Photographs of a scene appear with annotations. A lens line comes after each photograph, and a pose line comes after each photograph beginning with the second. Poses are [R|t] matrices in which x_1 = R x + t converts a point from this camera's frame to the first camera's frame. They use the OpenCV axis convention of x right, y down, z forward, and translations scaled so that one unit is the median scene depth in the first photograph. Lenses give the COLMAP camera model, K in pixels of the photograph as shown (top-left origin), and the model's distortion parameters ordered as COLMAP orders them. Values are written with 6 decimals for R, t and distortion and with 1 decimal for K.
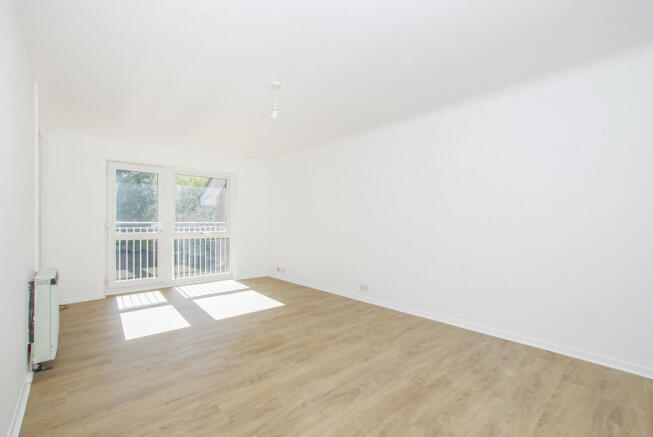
lens RADIAL K [[293.1, 0, 319.6], [0, 293.1, 221.6], [0, 0, 1]] dist [-0.003564, -0.000056]
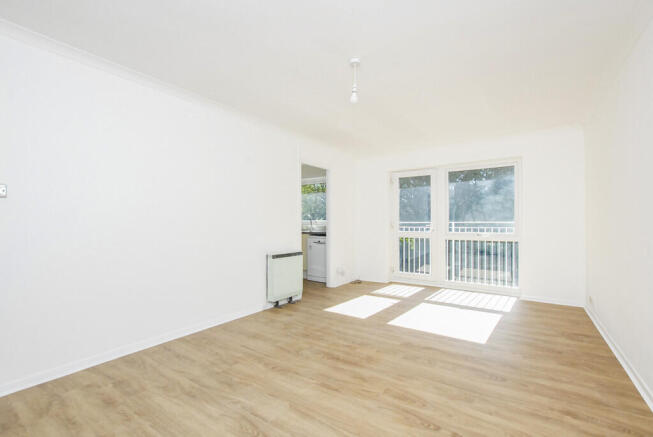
lens RADIAL K [[293.1, 0, 320.8], [0, 293.1, 219.4], [0, 0, 1]] dist [-0.003564, -0.000056]
pose [[0.228809, -0.011630, -0.973402, 0.670273], [0.003756, 0.999932, -0.011064, 0.004704], [0.973464, -0.001125, 0.228837, 0.704631]]
